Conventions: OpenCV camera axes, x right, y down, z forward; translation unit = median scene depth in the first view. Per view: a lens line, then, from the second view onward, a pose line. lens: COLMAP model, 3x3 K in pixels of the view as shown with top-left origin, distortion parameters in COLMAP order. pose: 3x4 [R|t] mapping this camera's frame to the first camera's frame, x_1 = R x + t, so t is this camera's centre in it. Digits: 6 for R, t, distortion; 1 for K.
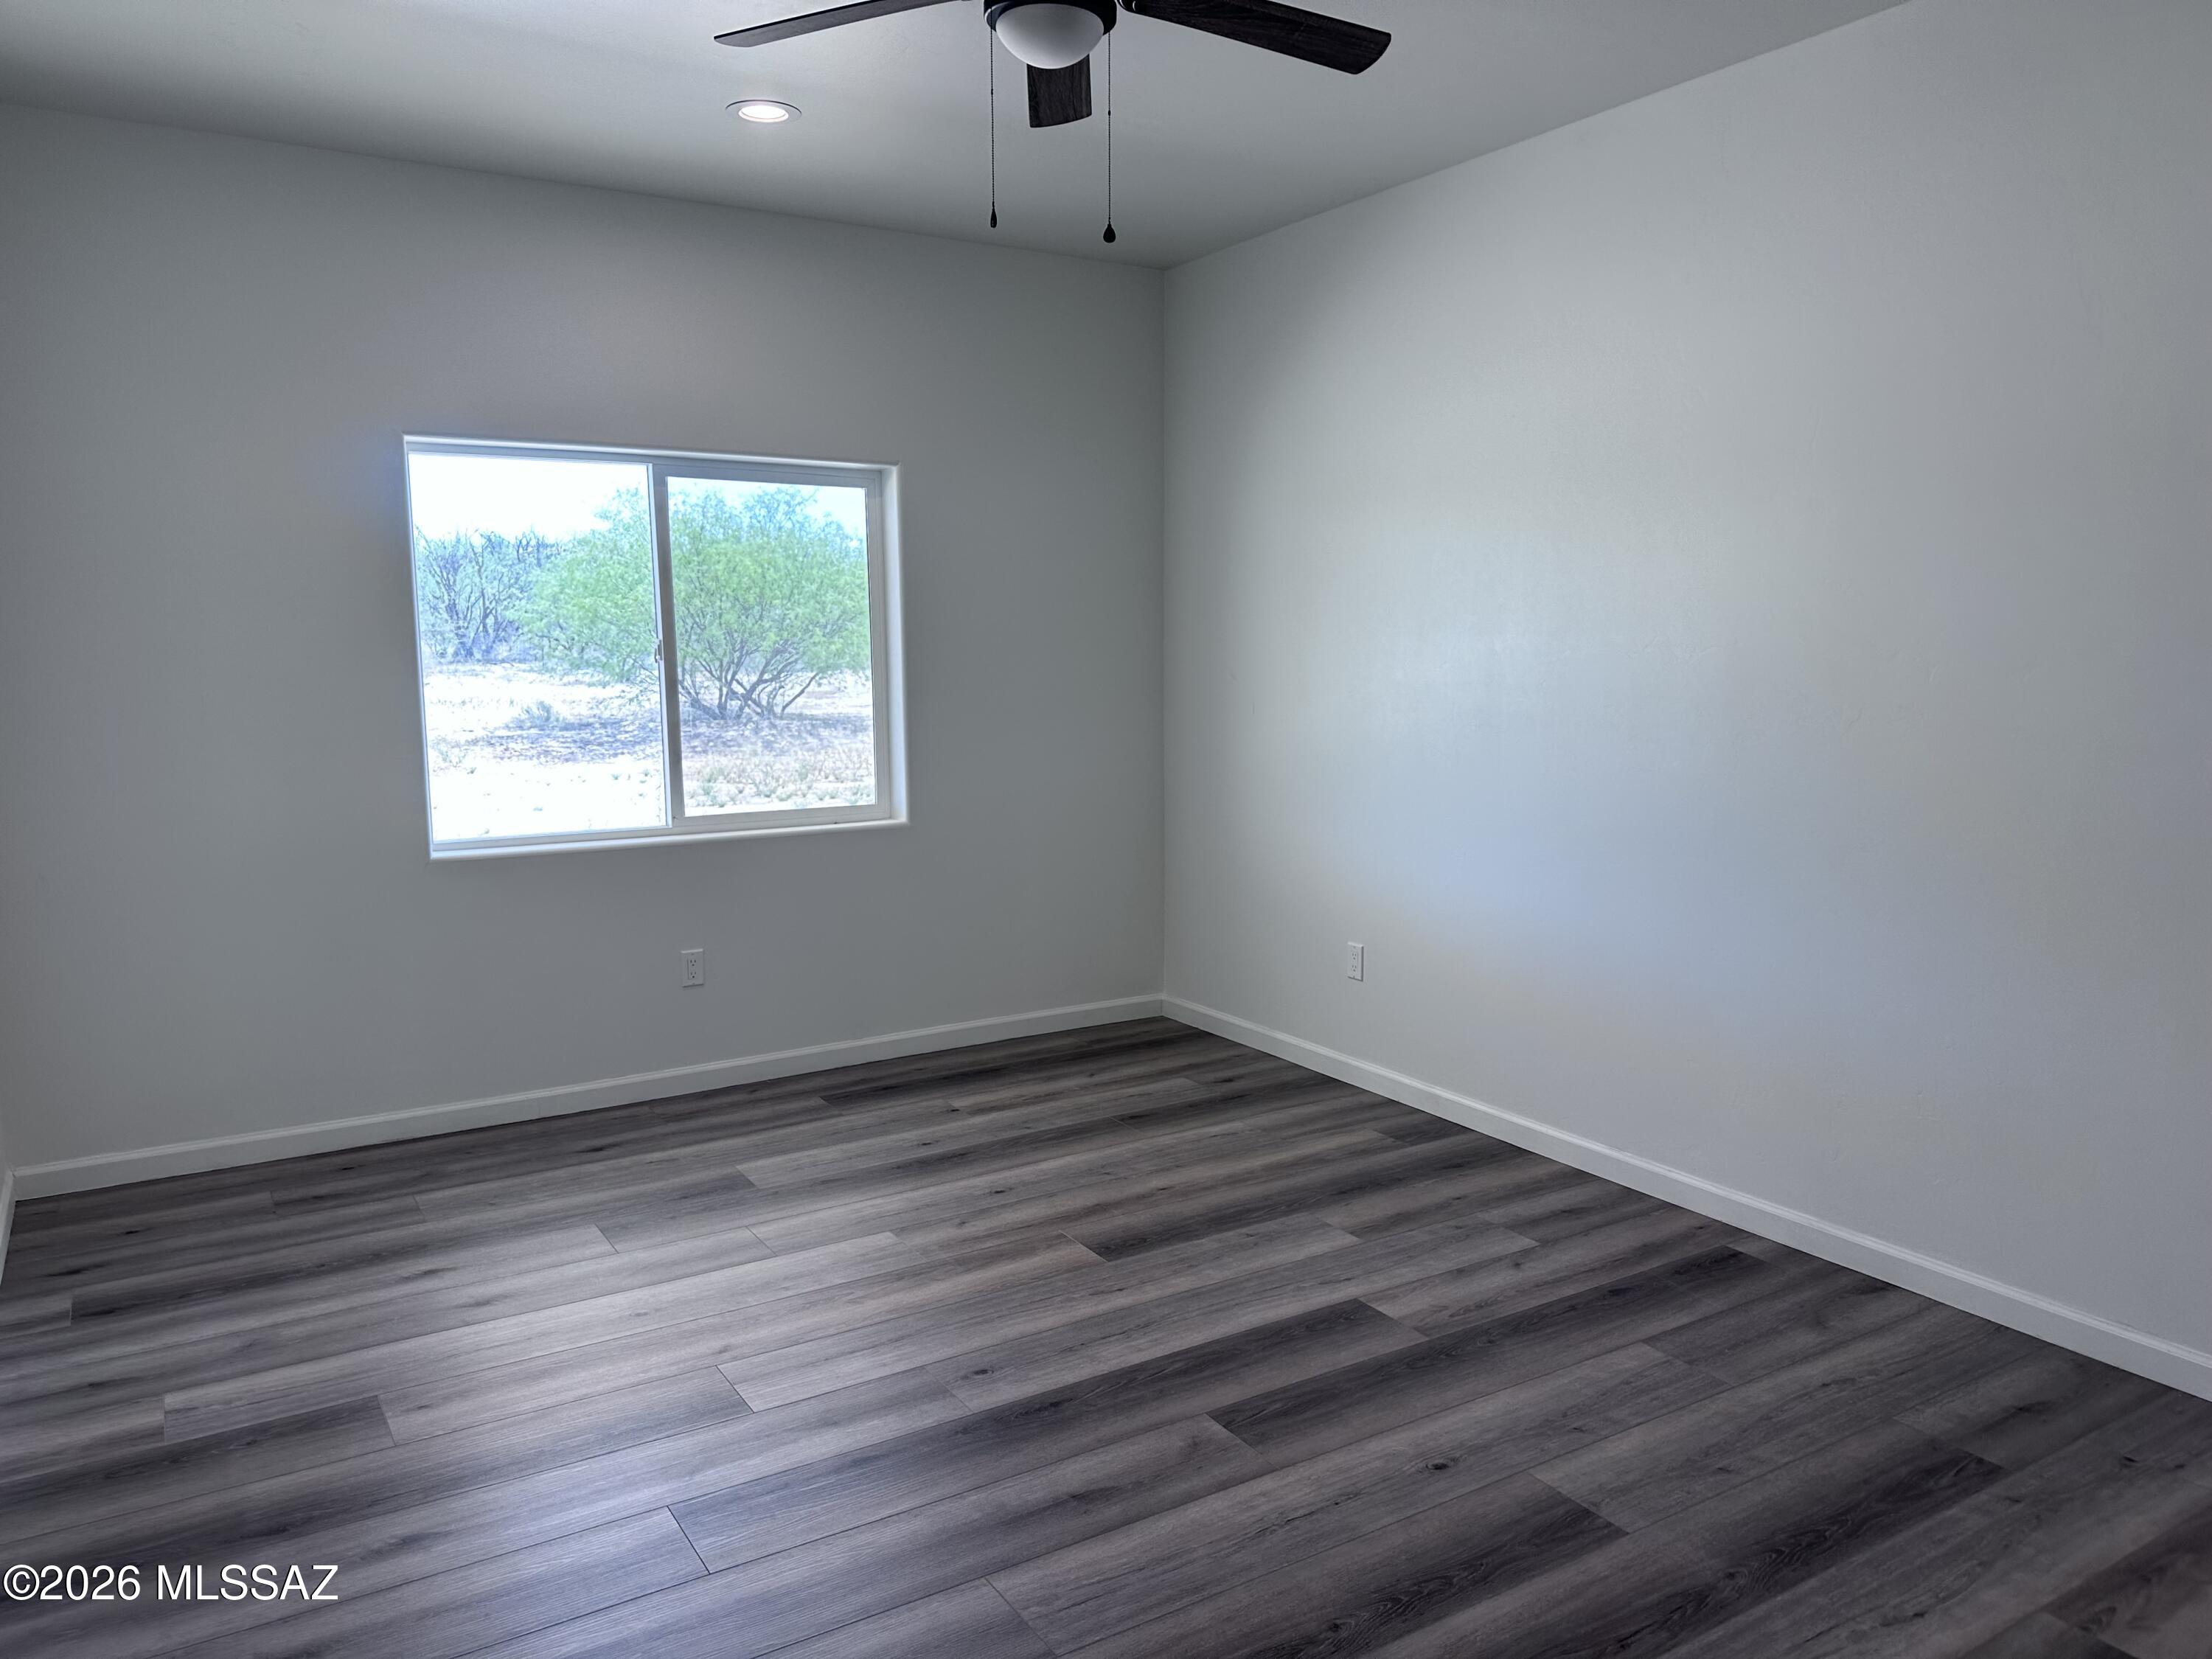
lens RADIAL K [[1532.0, 0, 1099.0], [0, 1532.0, 838.0], [0, 0, 1]] dist [0.114770, -0.158228]
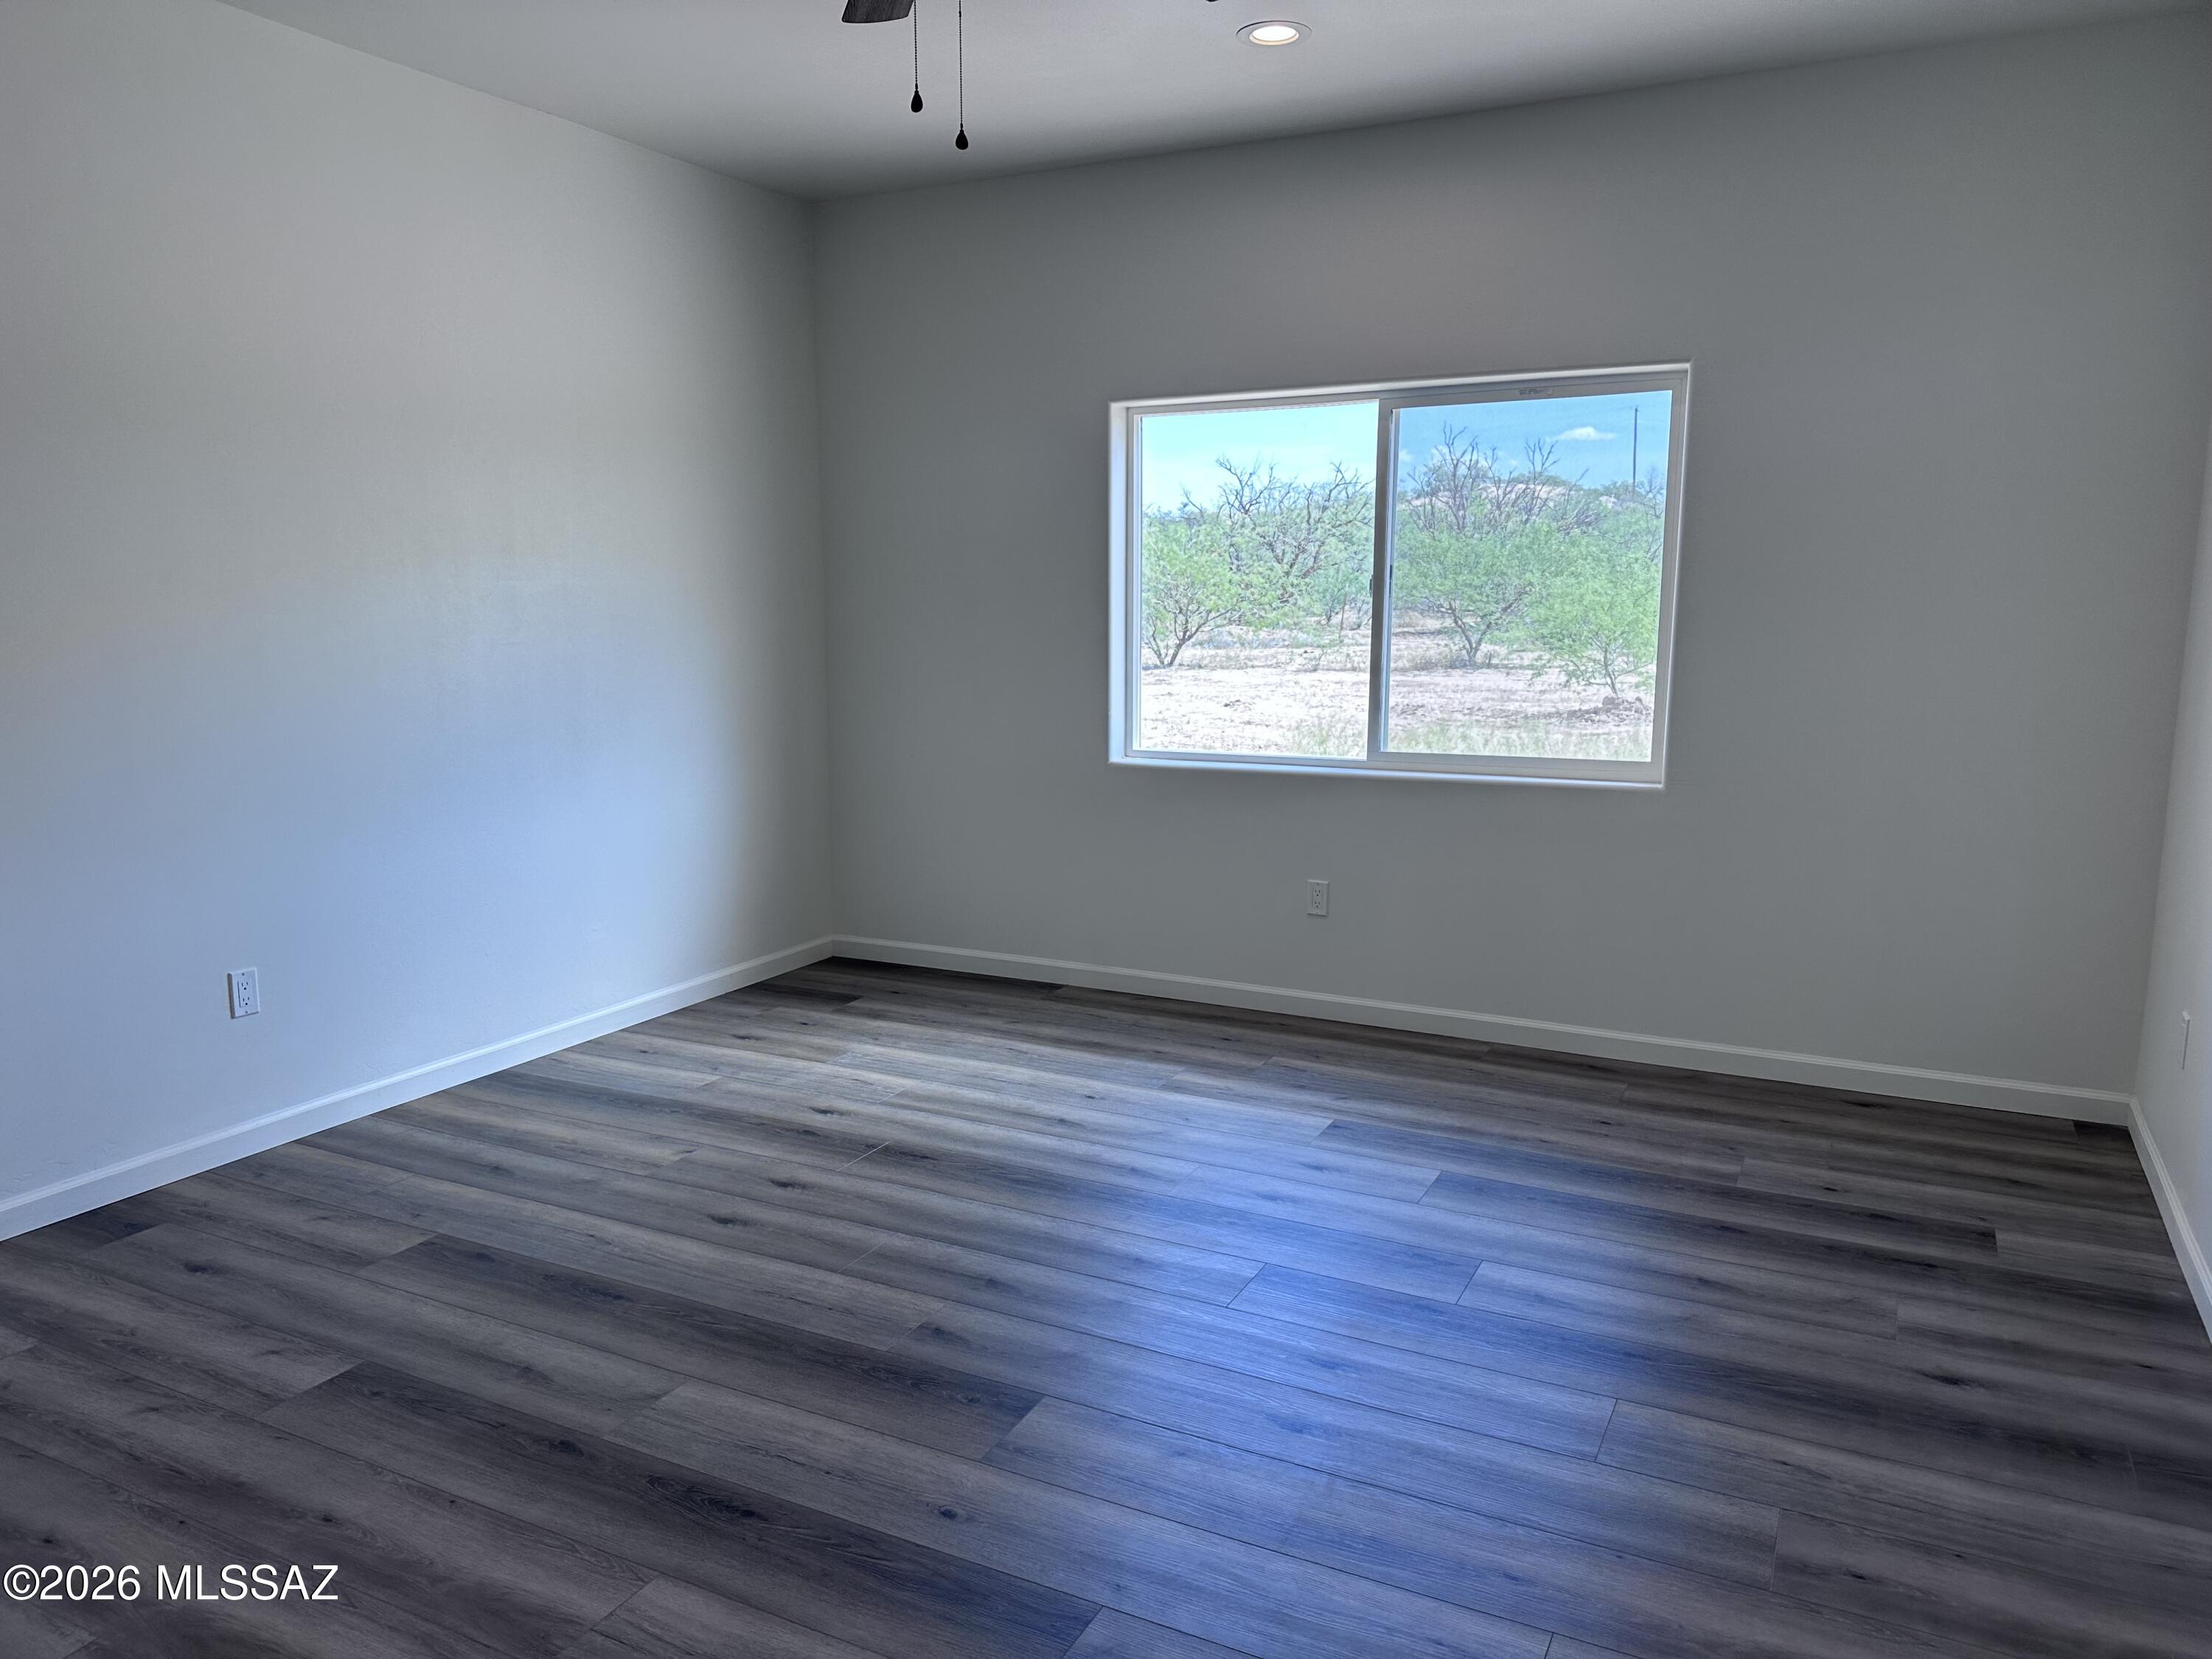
lens RADIAL K [[1532.0, 0, 1099.0], [0, 1532.0, 838.0], [0, 0, 1]] dist [0.114770, -0.158228]
pose [[0.503942, 0.148385, -0.850896, 0.509090], [-0.115108, 0.987883, 0.104101, -0.041457], [0.856033, 0.045484, 0.514916, 0.330027]]
